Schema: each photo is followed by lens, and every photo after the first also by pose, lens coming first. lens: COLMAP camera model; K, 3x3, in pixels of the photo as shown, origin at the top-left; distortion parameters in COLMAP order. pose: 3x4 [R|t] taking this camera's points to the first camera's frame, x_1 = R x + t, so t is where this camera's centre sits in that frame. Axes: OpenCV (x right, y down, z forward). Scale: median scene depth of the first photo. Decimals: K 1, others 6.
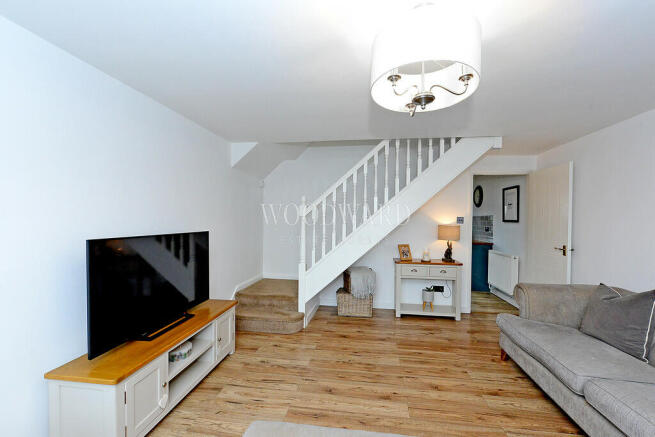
lens RADIAL K [[265.3, 0, 335.9], [0, 265.3, 220.6], [0, 0, 1]] dist [-0.001001, -0.000290]
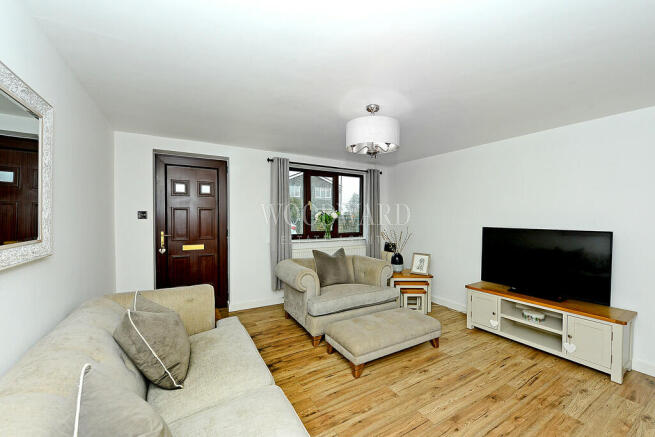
lens RADIAL K [[265.3, 0, 335.9], [0, 265.3, 220.6], [0, 0, 1]] dist [-0.001001, -0.000290]
pose [[-0.779266, -0.007804, -0.626645, 0.662692], [-0.018069, 0.999787, 0.010019, 0.009197], [0.626433, 0.019130, -0.779240, 0.901144]]
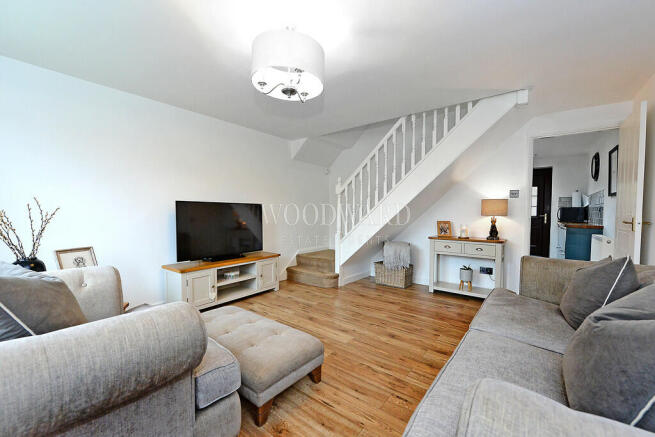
lens RADIAL K [[265.3, 0, 335.9], [0, 265.3, 220.6], [0, 0, 1]] dist [-0.001001, -0.000290]
pose [[0.865973, 0.009846, -0.499994, 0.486310], [0.001245, 0.999761, 0.021845, 0.081432], [0.500089, -0.019540, 0.865753, -0.048859]]
